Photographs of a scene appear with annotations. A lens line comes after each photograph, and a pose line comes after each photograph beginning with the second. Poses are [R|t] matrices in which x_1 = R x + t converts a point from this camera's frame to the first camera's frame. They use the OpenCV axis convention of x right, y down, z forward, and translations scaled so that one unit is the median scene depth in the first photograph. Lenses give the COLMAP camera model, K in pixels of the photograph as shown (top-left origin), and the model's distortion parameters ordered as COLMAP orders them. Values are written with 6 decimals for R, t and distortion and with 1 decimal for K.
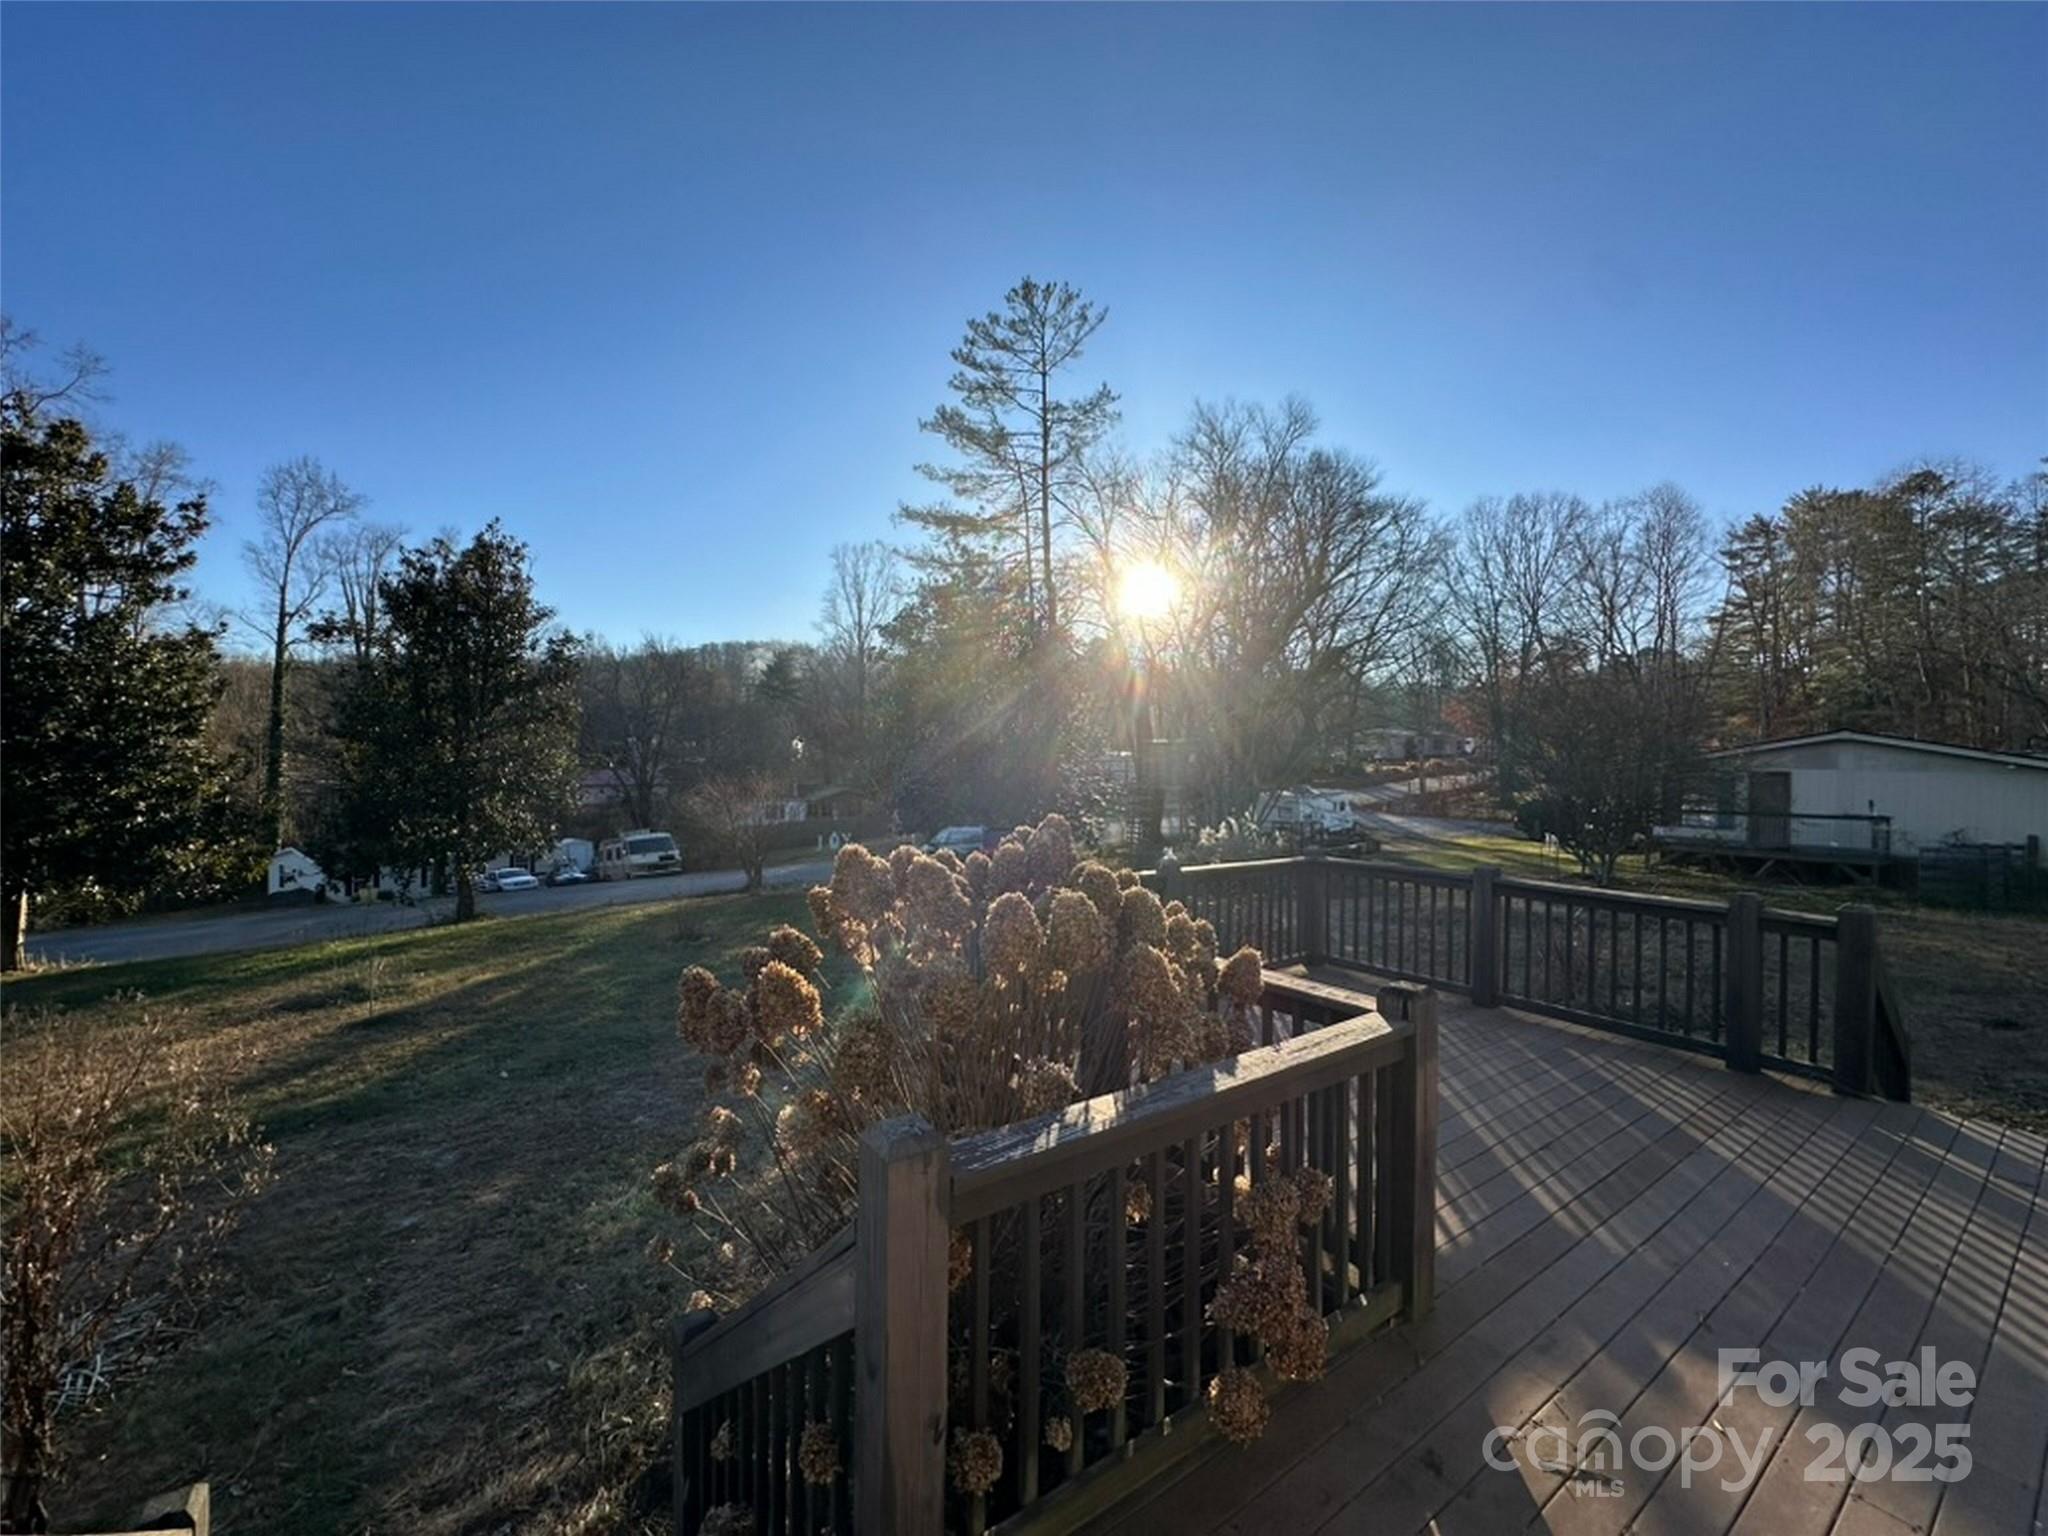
lens RADIAL K [[816.2, 0, 1014.1], [0, 816.2, 766.9], [0, 0, 1]] dist [0.003033, 0.000418]
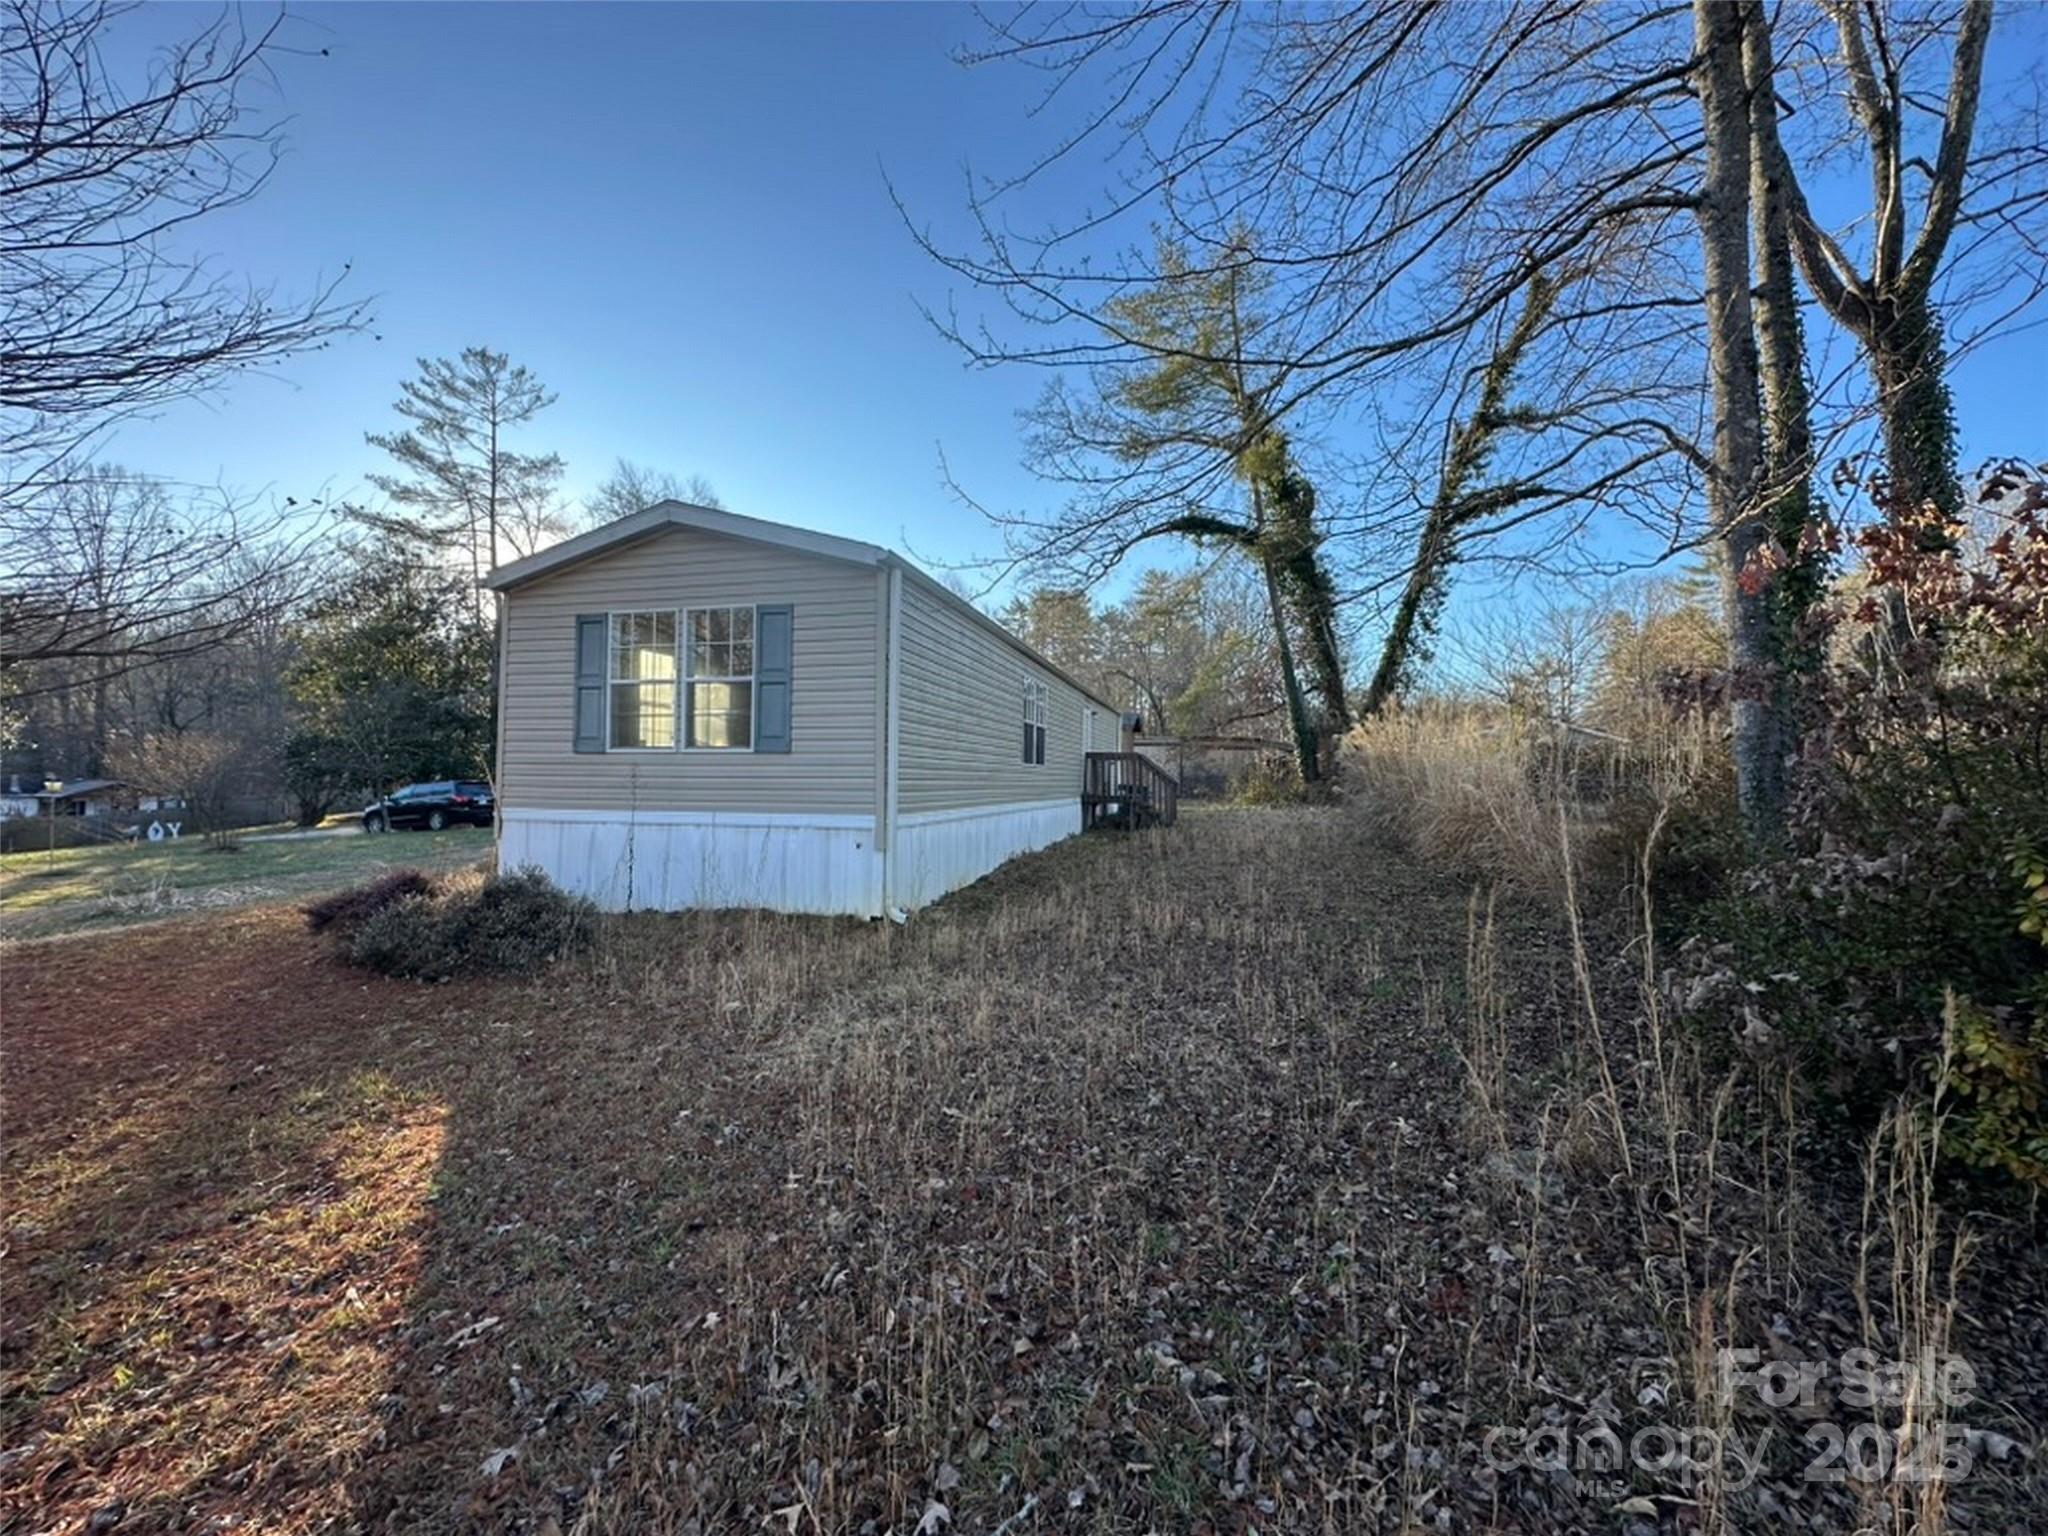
lens RADIAL K [[816.2, 0, 1023.4], [0, 816.2, 760.6], [0, 0, 1]] dist [0.003033, 0.000418]
pose [[0.738397, 0.019800, 0.674075, -0.198527], [-0.005465, 0.999712, -0.023378, 0.053115], [-0.674344, 0.013579, 0.738293, -0.451406]]
